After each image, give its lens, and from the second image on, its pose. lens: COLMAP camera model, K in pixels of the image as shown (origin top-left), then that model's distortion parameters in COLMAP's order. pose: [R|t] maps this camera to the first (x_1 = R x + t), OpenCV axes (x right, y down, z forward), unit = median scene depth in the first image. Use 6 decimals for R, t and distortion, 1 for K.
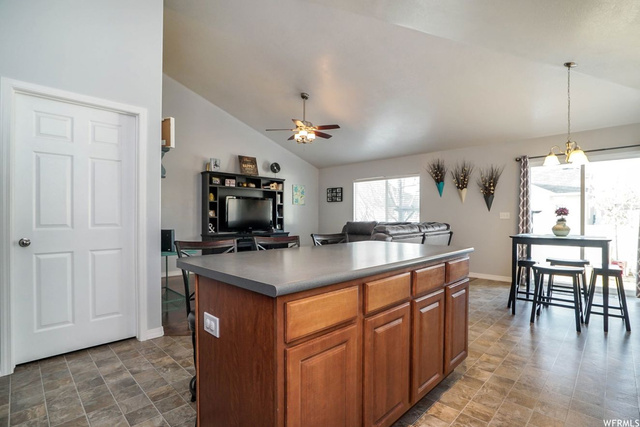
lens RADIAL K [[301.3, 0, 320.0], [0, 301.3, 213.5], [0, 0, 1]] dist [-0.038545, 0.000324]
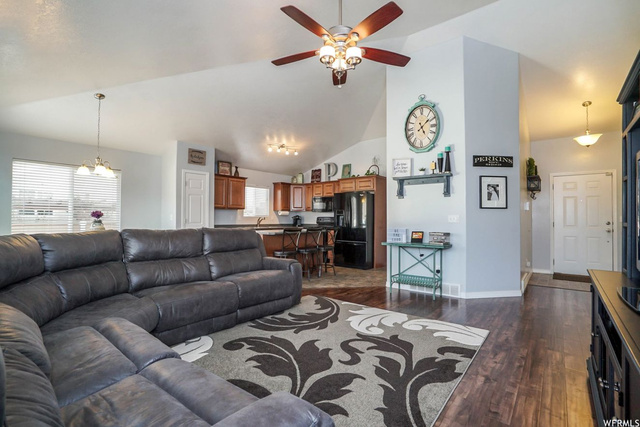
lens RADIAL K [[301.3, 0, 320.0], [0, 301.3, 213.5], [0, 0, 1]] dist [-0.038545, 0.000324]
pose [[-0.995377, -0.007778, -0.095731, 0.022854], [-0.005539, 0.999705, -0.023636, 0.007598], [0.095887, -0.022996, -0.995127, 1.127700]]
